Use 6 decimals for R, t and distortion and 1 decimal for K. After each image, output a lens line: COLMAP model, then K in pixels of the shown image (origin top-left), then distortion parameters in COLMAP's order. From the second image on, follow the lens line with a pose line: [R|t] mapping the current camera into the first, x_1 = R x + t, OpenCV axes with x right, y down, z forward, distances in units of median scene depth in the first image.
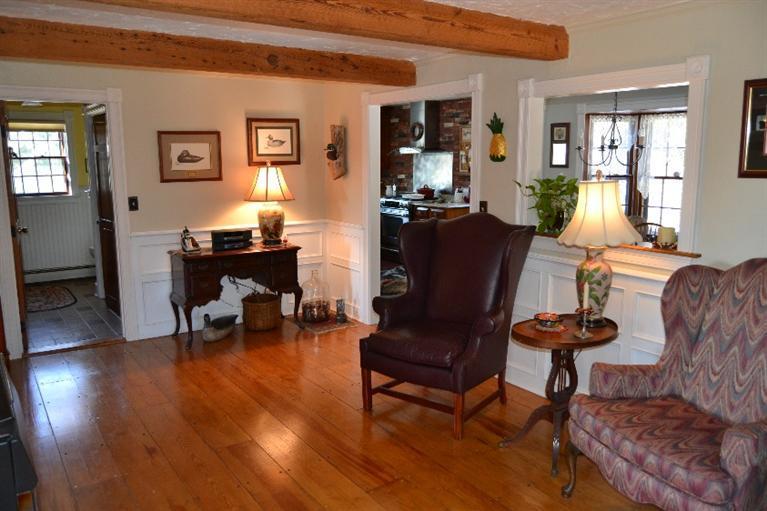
lens RADIAL K [[605.7, 0, 386.9], [0, 605.7, 255.1], [0, 0, 1]] dist [-0.015025, 0.003026]
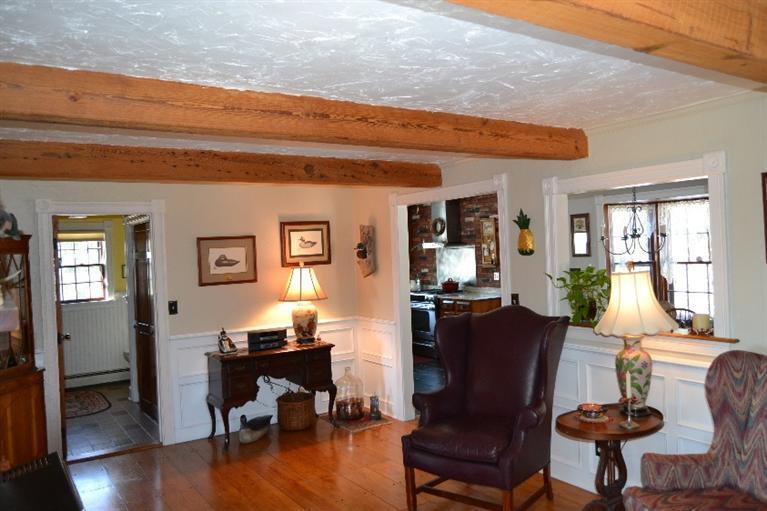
lens RADIAL K [[605.7, 0, 385.5], [0, 605.7, 251.6], [0, 0, 1]] dist [-0.015025, 0.003026]
pose [[0.998902, -0.037923, -0.027510, -0.026536], [0.033107, 0.986844, -0.158250, -0.004118], [0.033149, 0.157166, 0.987016, -0.028835]]
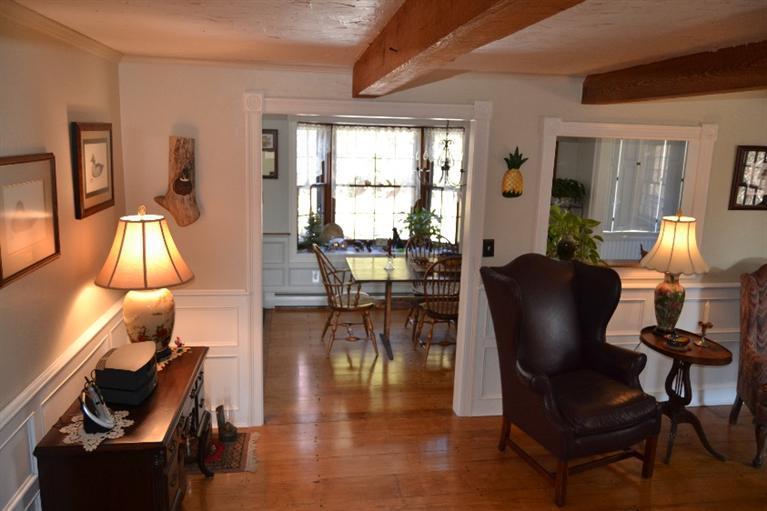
lens RADIAL K [[605.7, 0, 383.1], [0, 605.7, 256.0], [0, 0, 1]] dist [-0.015025, 0.003026]
pose [[0.431528, -0.159556, 0.887877, -0.687884], [0.115395, 0.985912, 0.121088, -0.181326], [-0.894689, 0.050203, 0.443860, 0.680137]]
